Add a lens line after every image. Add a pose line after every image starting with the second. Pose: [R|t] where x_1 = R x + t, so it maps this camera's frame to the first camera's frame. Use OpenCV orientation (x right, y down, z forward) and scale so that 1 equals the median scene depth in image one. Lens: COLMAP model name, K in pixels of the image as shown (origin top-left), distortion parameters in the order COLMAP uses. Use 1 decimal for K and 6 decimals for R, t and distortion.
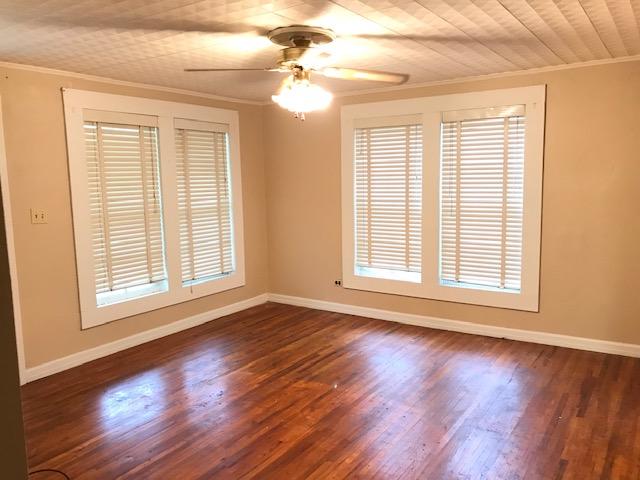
lens RADIAL K [[527.1, 0, 320.0], [0, 527.1, 240.0], [0, 0, 1]] dist [0.098121, -0.160824]
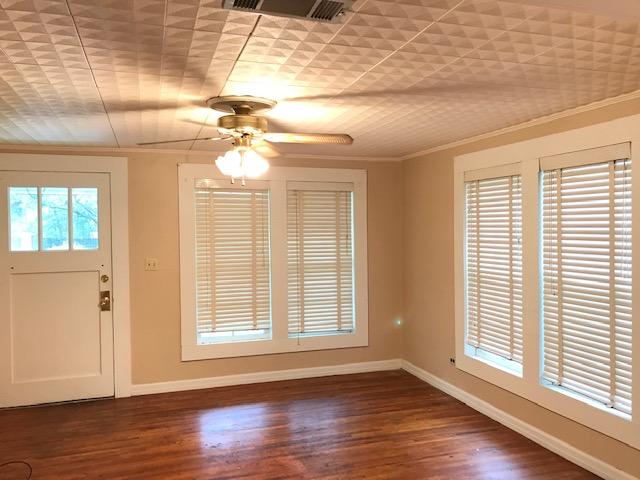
lens RADIAL K [[527.1, 0, 320.0], [0, 527.1, 240.0], [0, 0, 1]] dist [0.098121, -0.160824]
pose [[0.783726, 0.028548, -0.620451, 0.432866], [-0.085754, 0.994350, -0.062569, -0.043918], [0.615159, 0.102243, 0.781745, 0.196120]]
